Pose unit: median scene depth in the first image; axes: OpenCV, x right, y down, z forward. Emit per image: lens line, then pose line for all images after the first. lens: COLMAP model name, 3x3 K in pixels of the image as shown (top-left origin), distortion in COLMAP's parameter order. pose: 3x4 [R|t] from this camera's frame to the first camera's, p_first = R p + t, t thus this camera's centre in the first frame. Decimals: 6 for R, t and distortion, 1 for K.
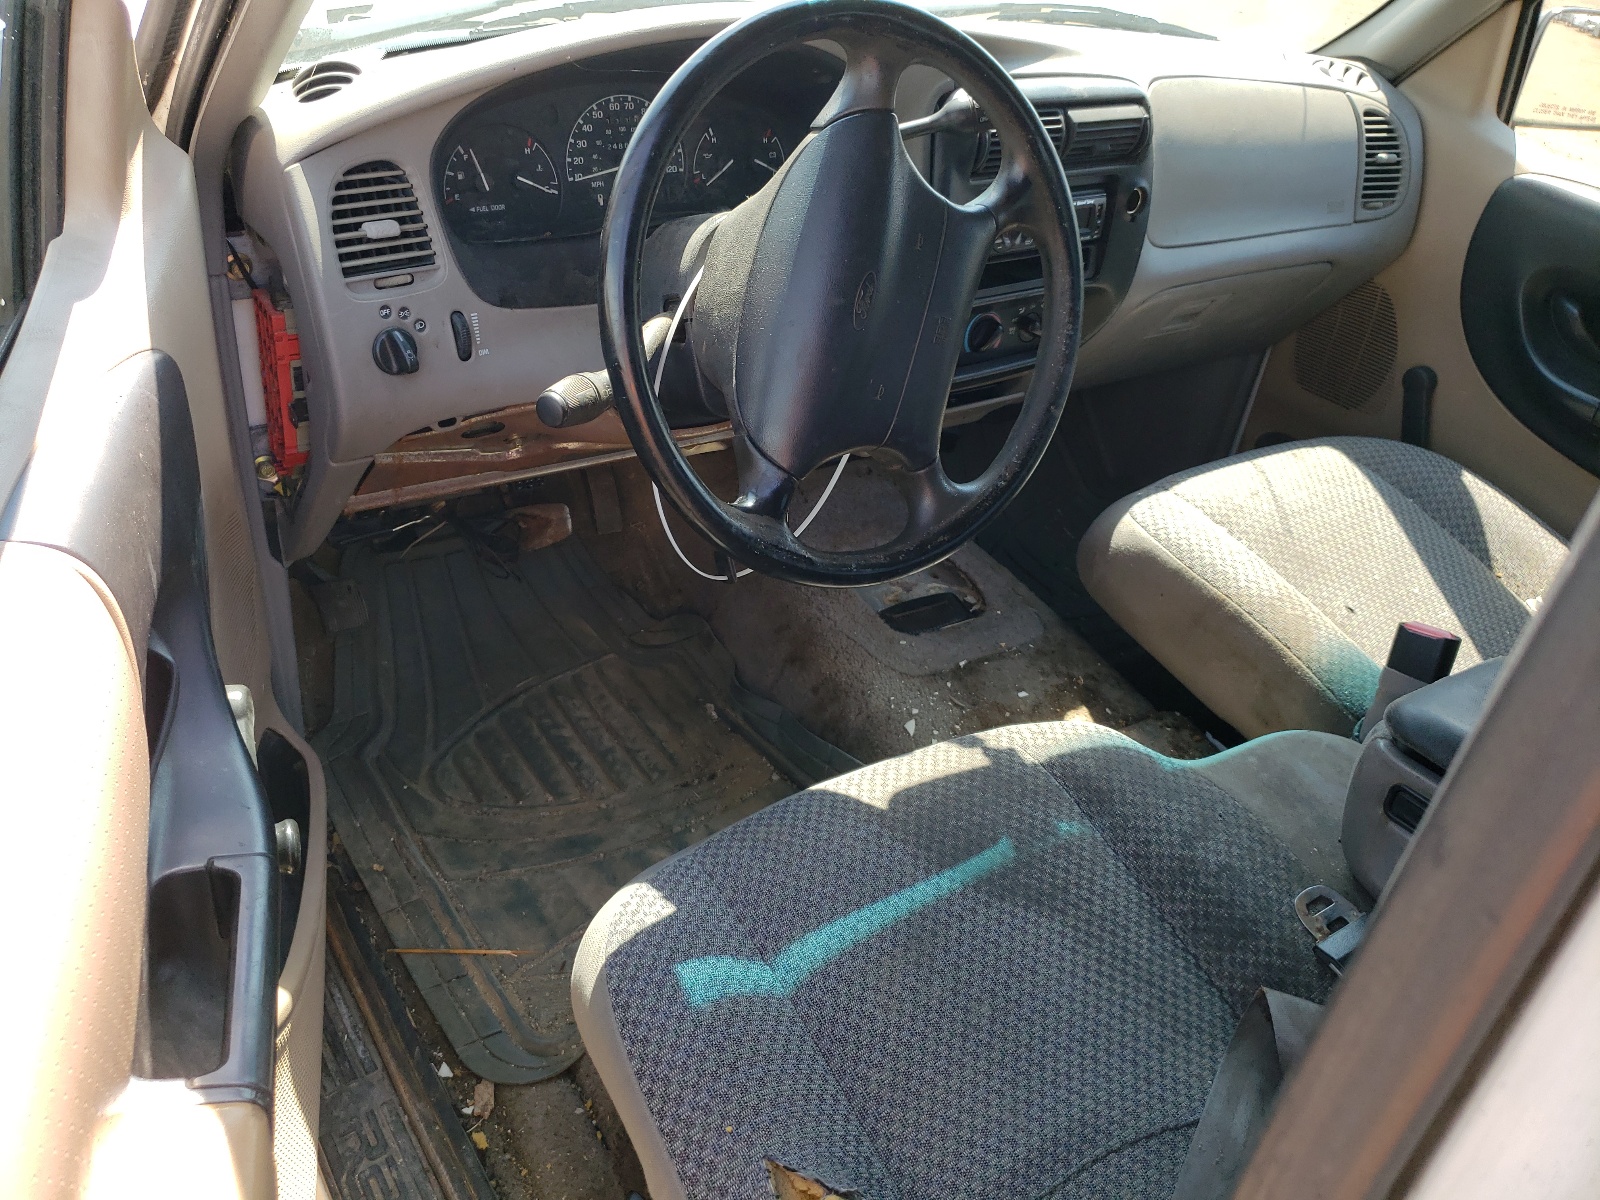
lens RADIAL K [[1207.0, 0, 800.0], [0, 1207.0, 600.0], [0, 0, 1]] dist [0.083654, -0.341731]
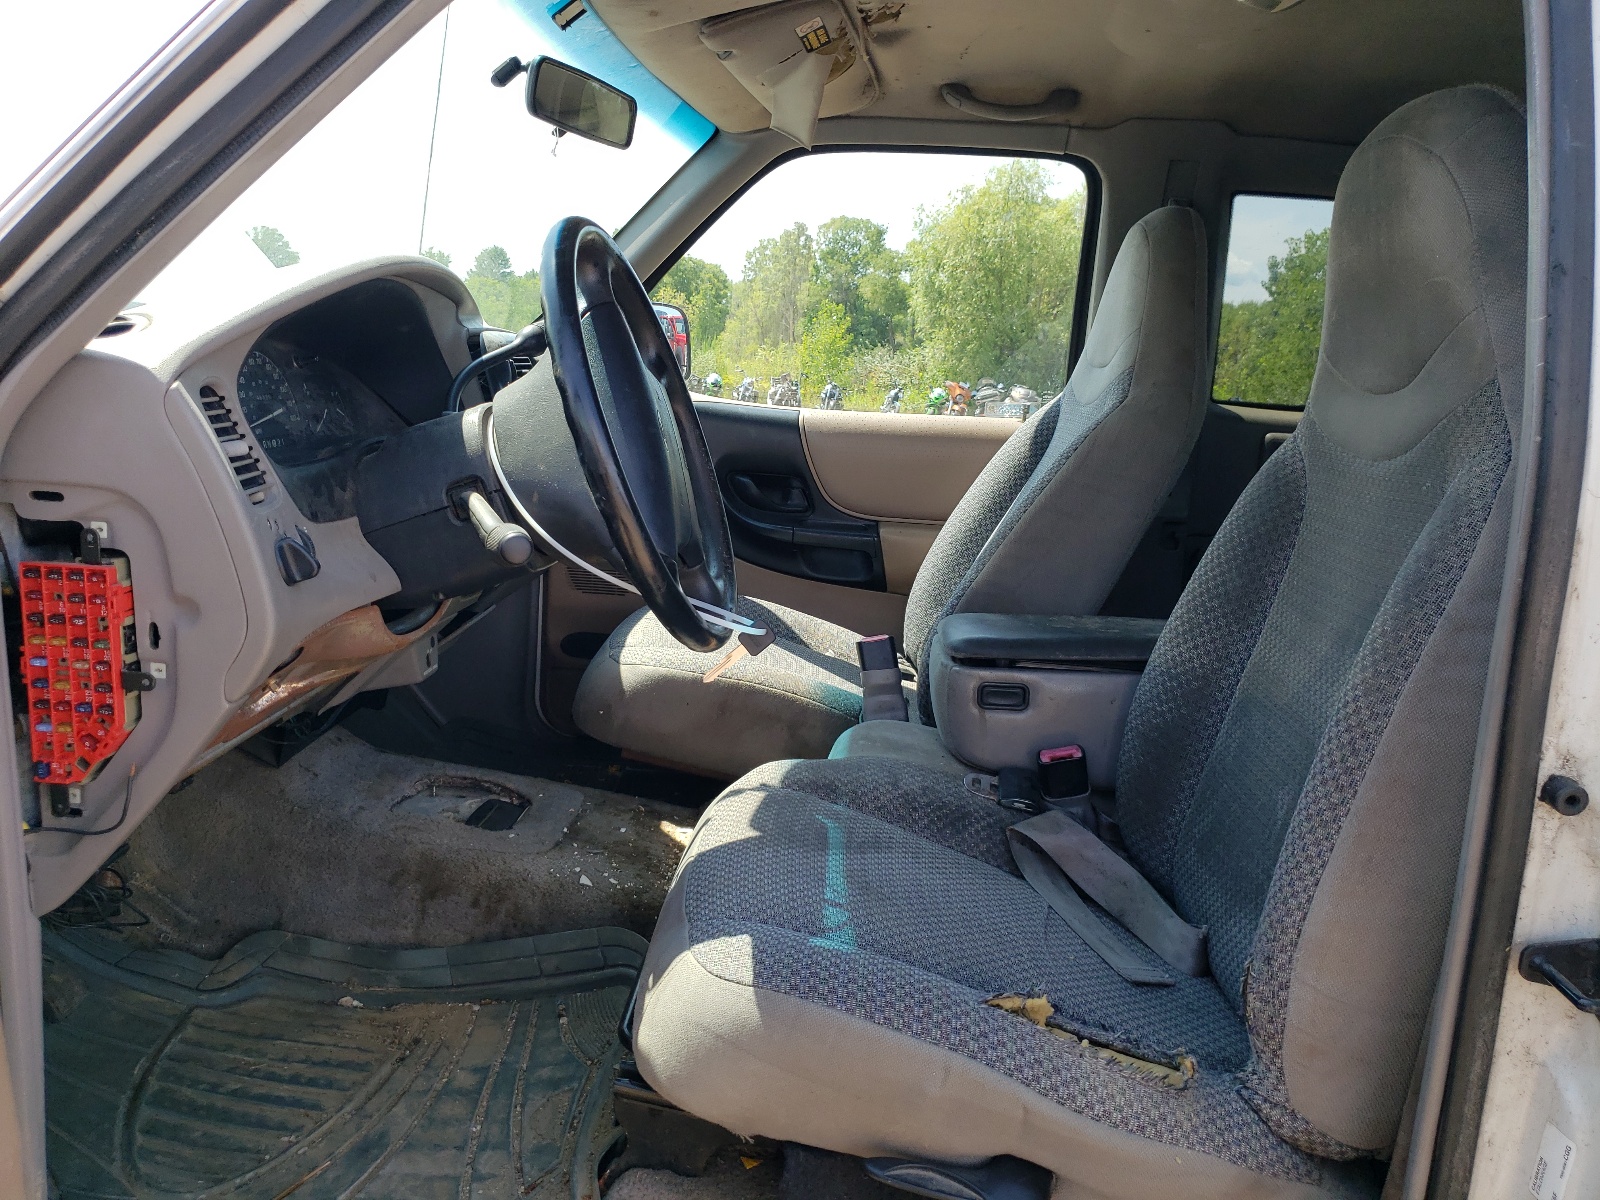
lens RADIAL K [[1207.0, 0, 800.0], [0, 1207.0, 600.0], [0, 0, 1]] dist [0.083654, -0.341731]
pose [[0.576659, -0.203239, 0.791301, -0.611035], [0.441491, 0.892484, -0.092509, 0.064812], [-0.687423, 0.402698, 0.604387, 0.098321]]
